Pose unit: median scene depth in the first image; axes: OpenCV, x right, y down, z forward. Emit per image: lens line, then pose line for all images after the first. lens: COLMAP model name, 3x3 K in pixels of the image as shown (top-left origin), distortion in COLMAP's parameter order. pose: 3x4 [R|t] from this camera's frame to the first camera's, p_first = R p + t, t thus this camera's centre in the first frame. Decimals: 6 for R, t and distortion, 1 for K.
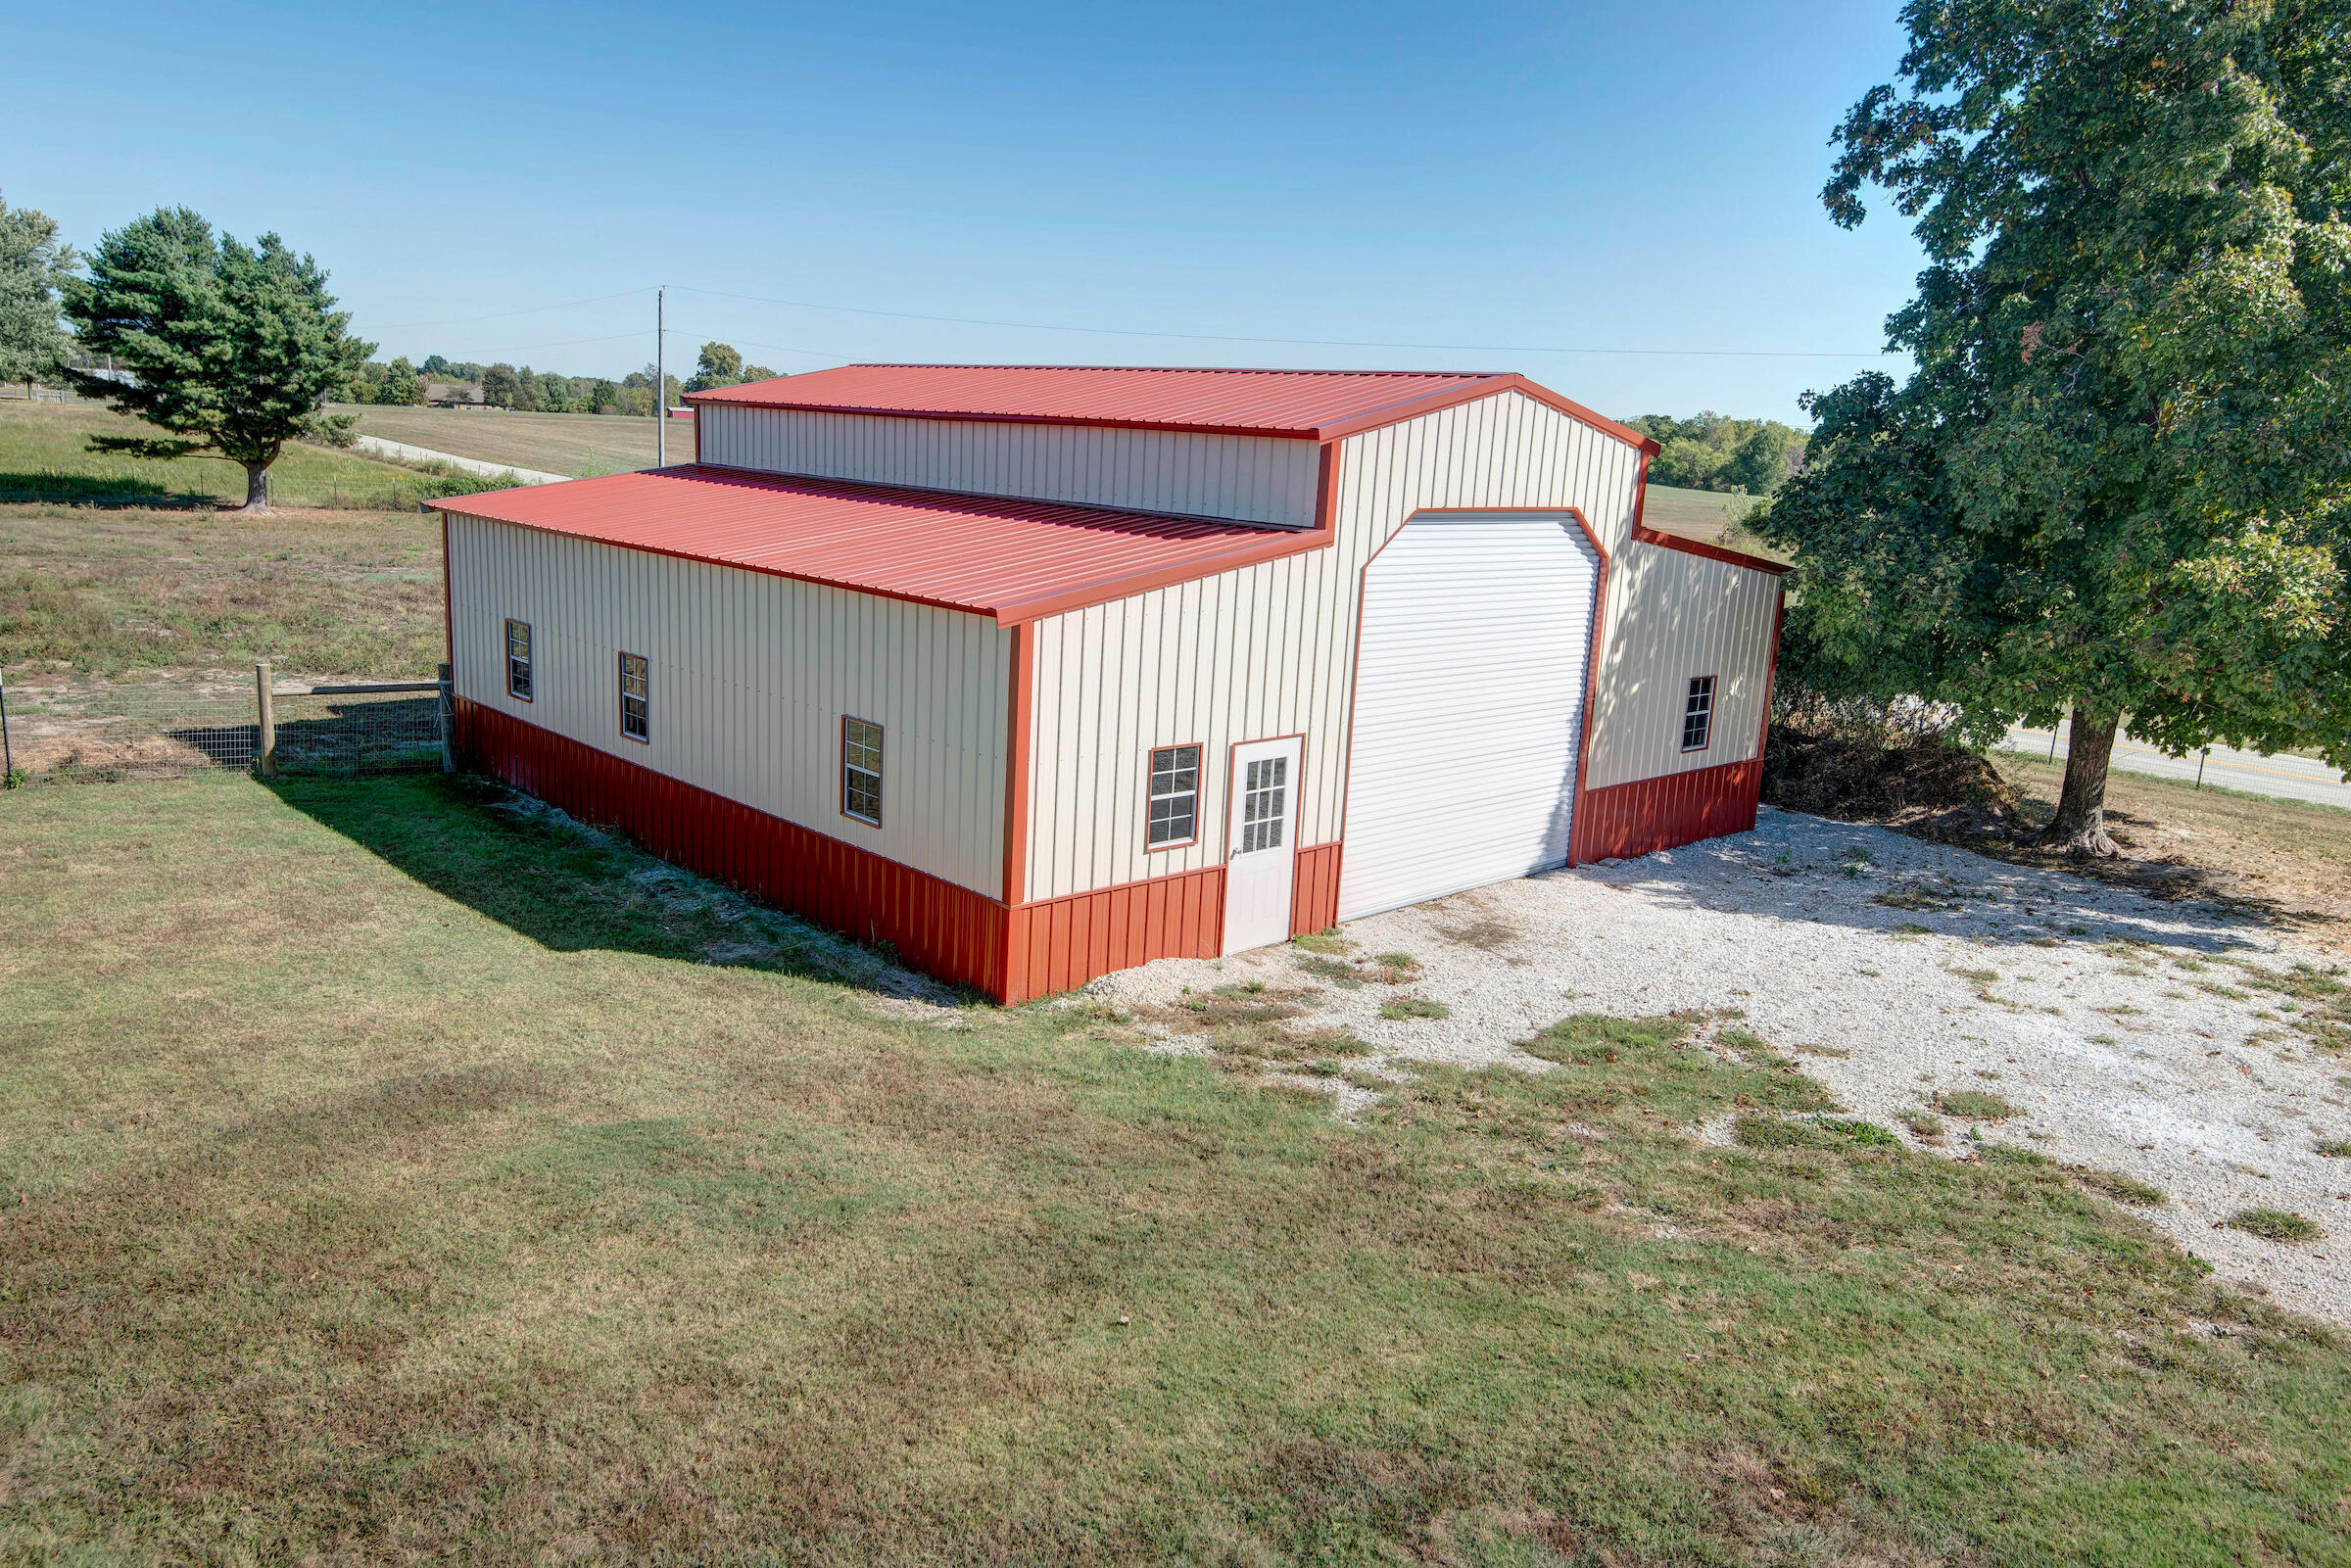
lens RADIAL K [[1711.8, 0, 1175.5], [0, 1711.8, 784.0], [0, 0, 1]] dist [0.000942, 0.000044]
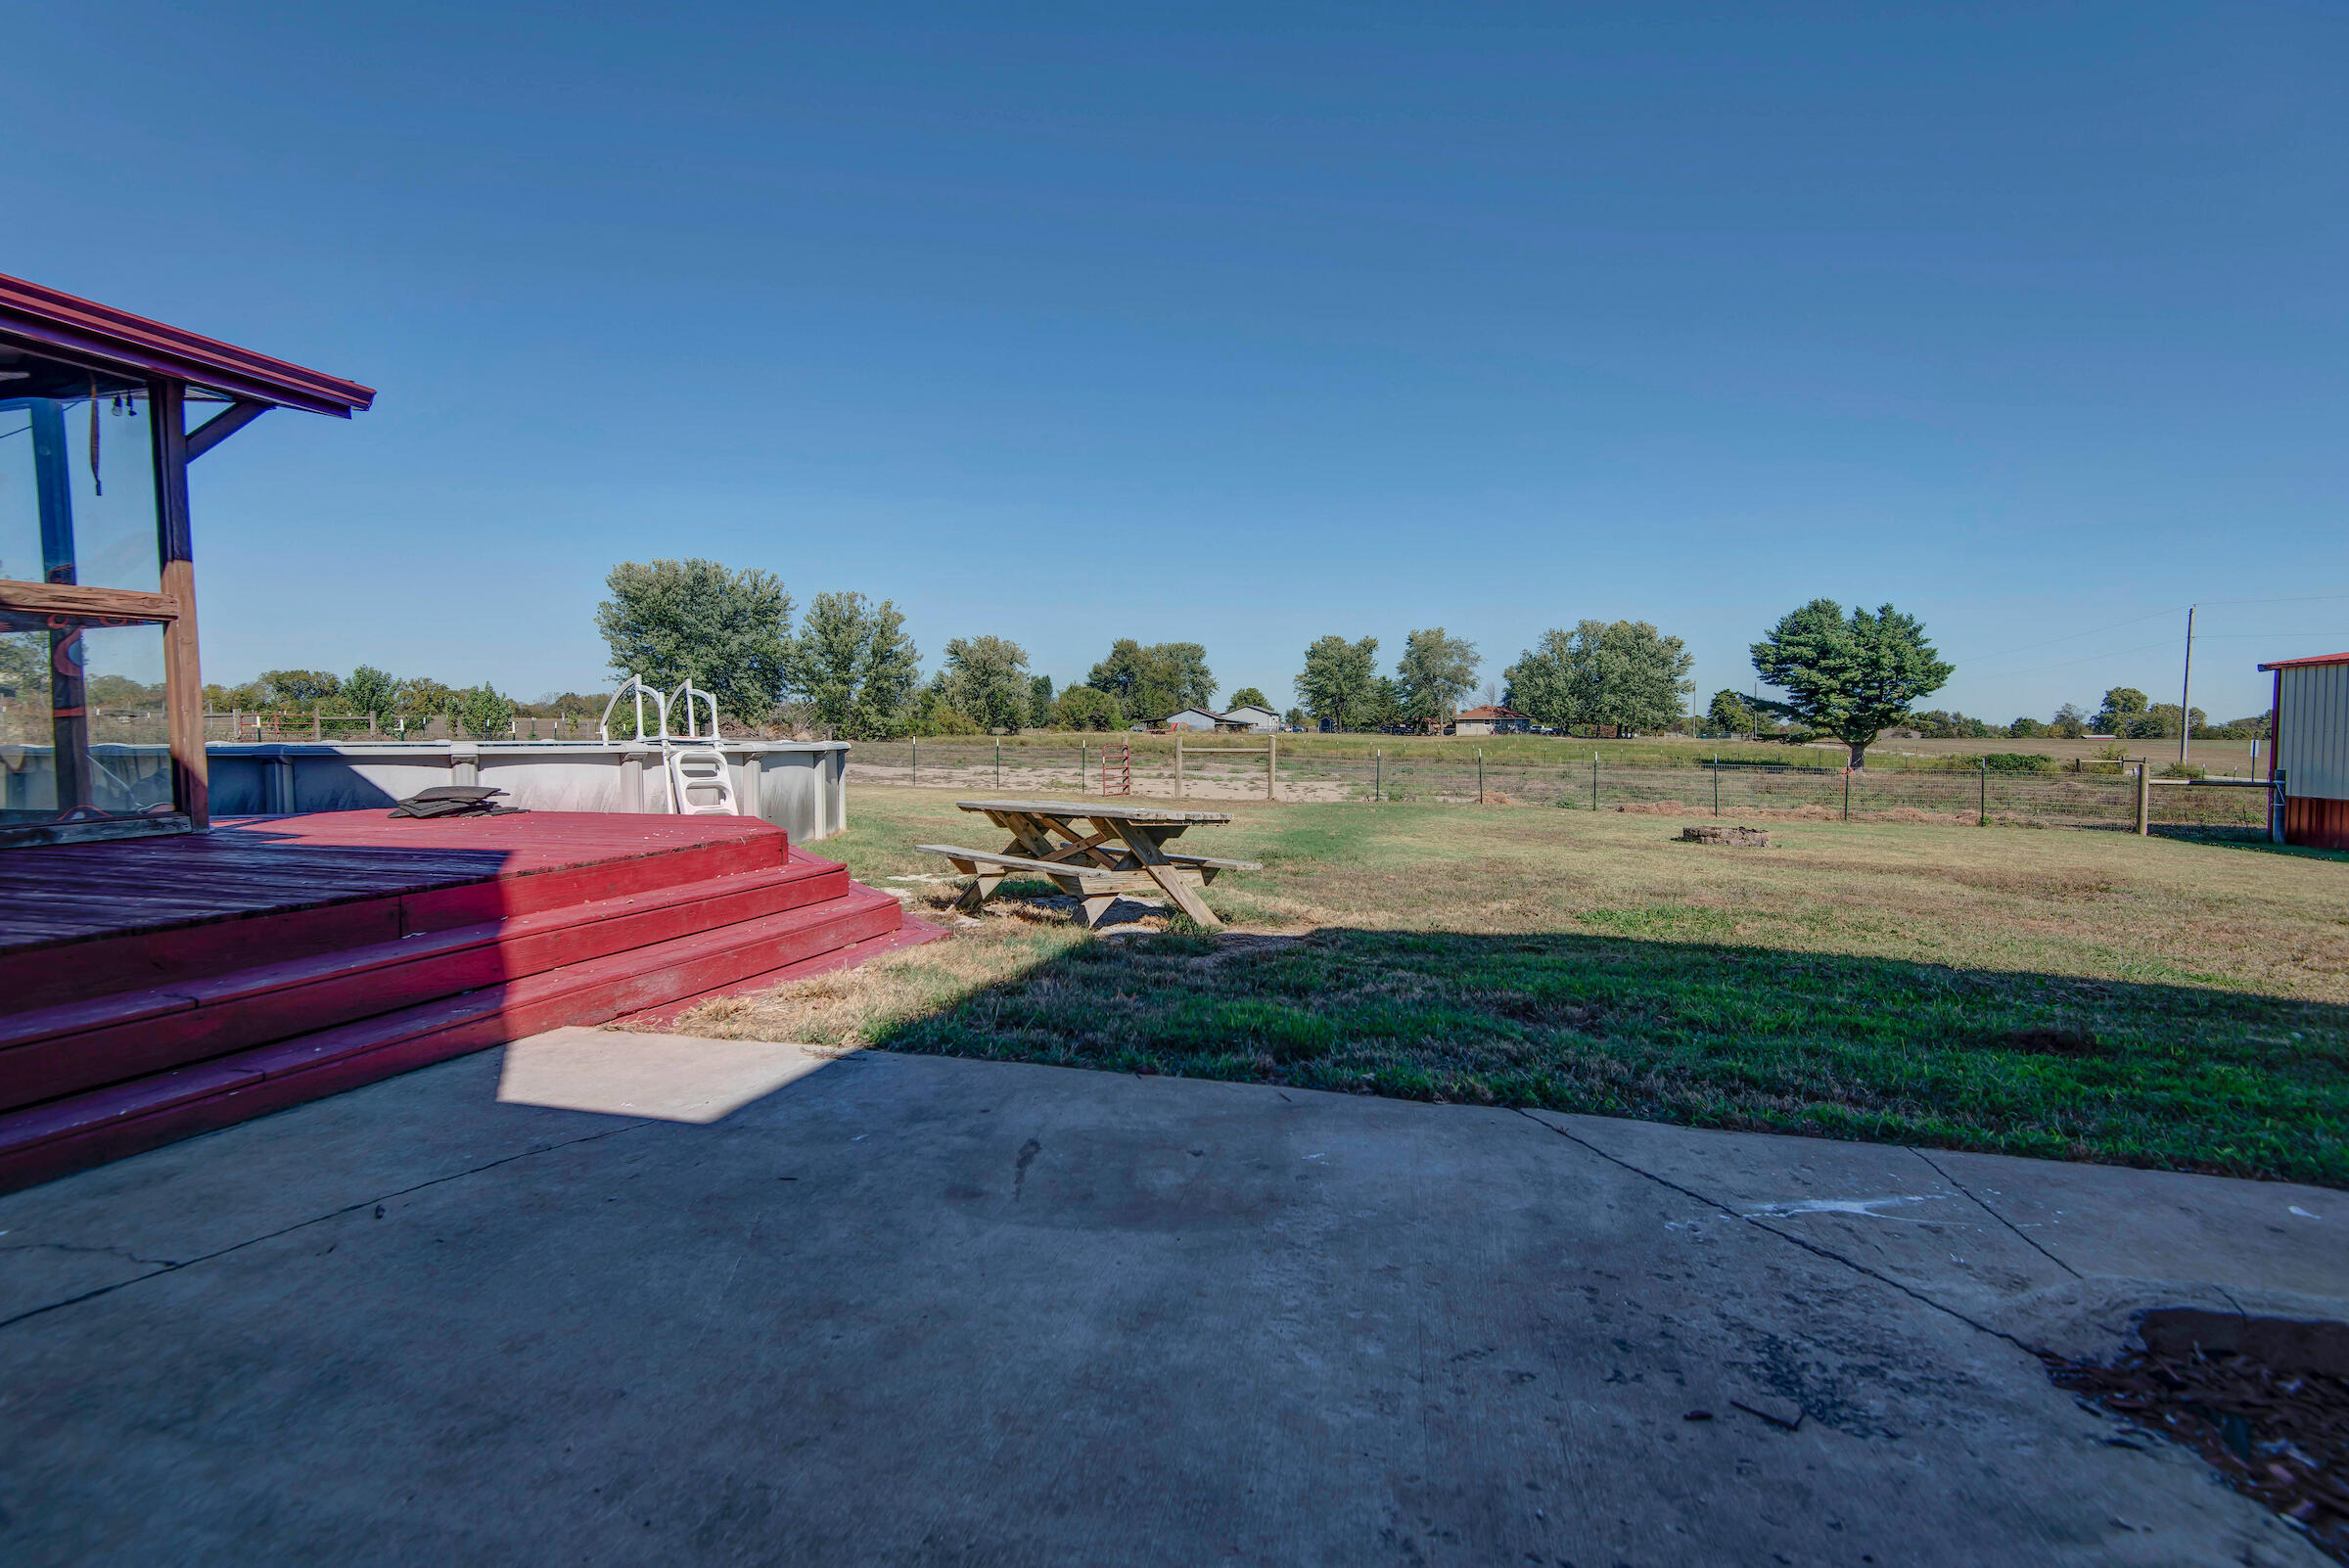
lens RADIAL K [[1072.7, 0, 1142.7], [0, 1072.7, 779.9], [0, 0, 1]] dist [0.000694, -0.000158]
pose [[0.560339, -0.015869, -0.828111, -0.237838], [-0.148221, 0.981756, -0.119107, 0.198380], [0.814893, 0.189484, 0.547764, -0.299159]]
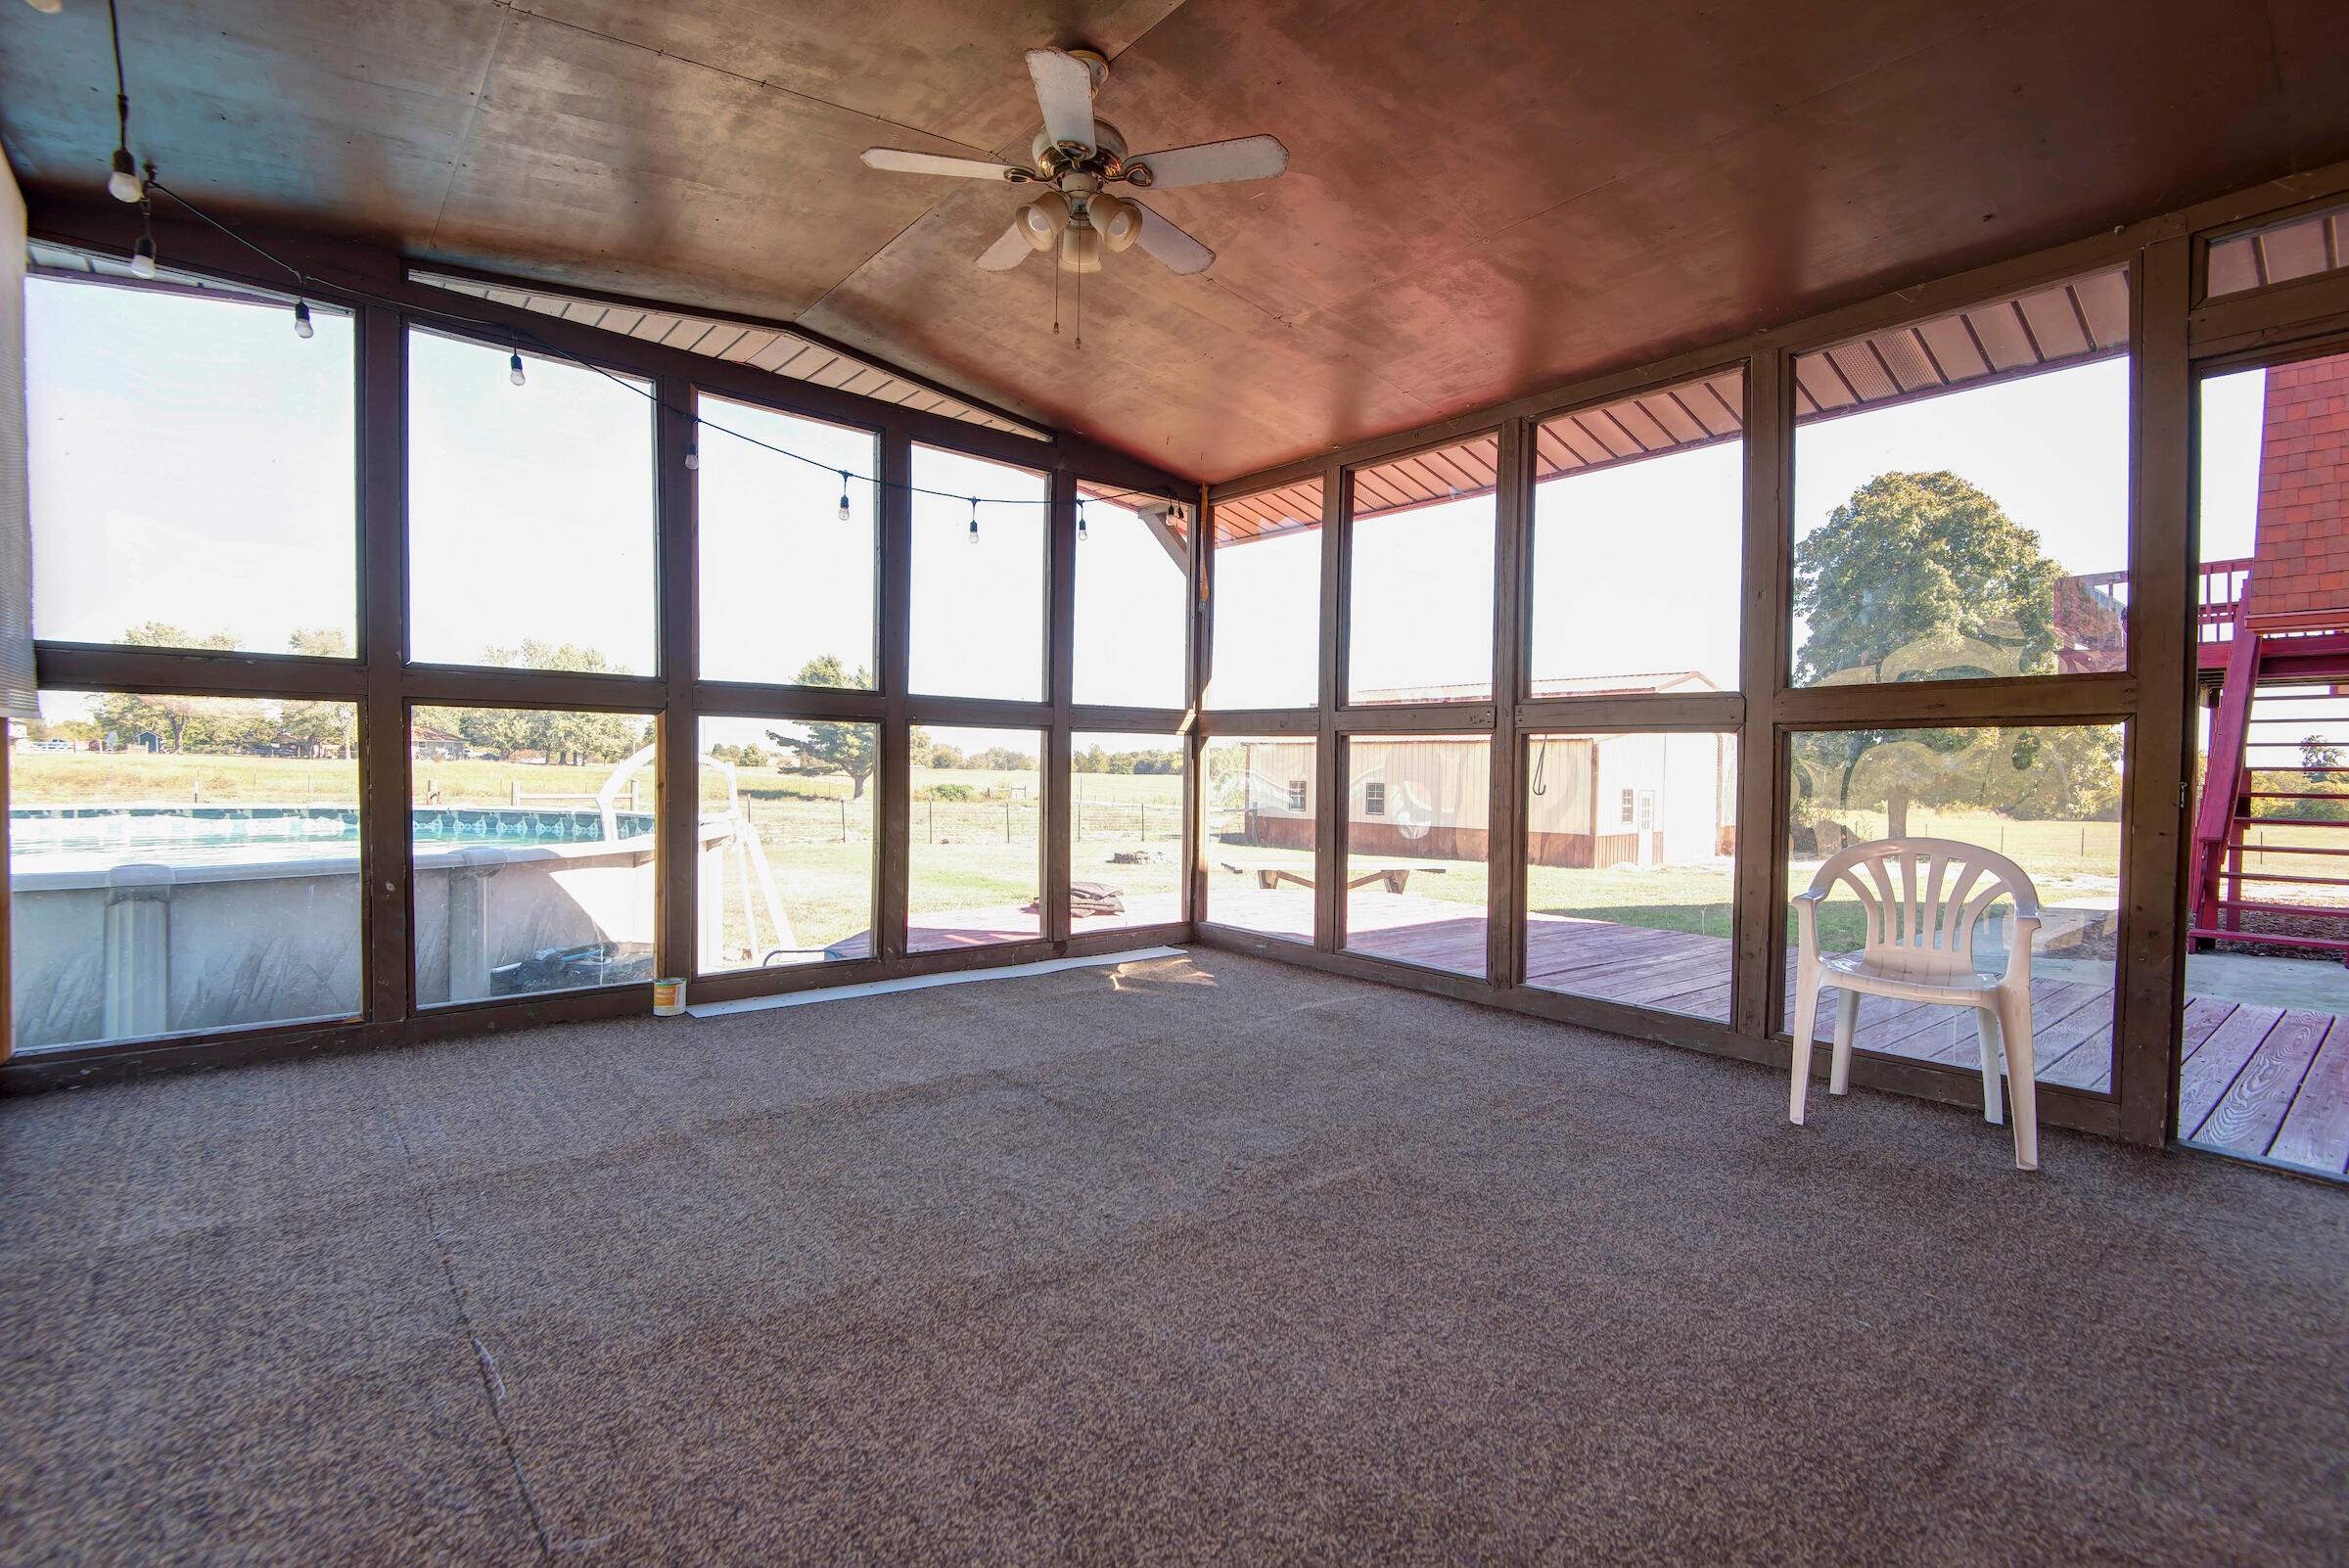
lens RADIAL K [[1072.7, 0, 1142.7], [0, 1072.7, 779.9], [0, 0, 1]] dist [0.000694, -0.000158]
pose [[0.999392, -0.034700, -0.003401, -0.618616], [0.033305, 0.978937, -0.201428, 0.229673], [0.010319, 0.201192, 0.979497, -0.628825]]
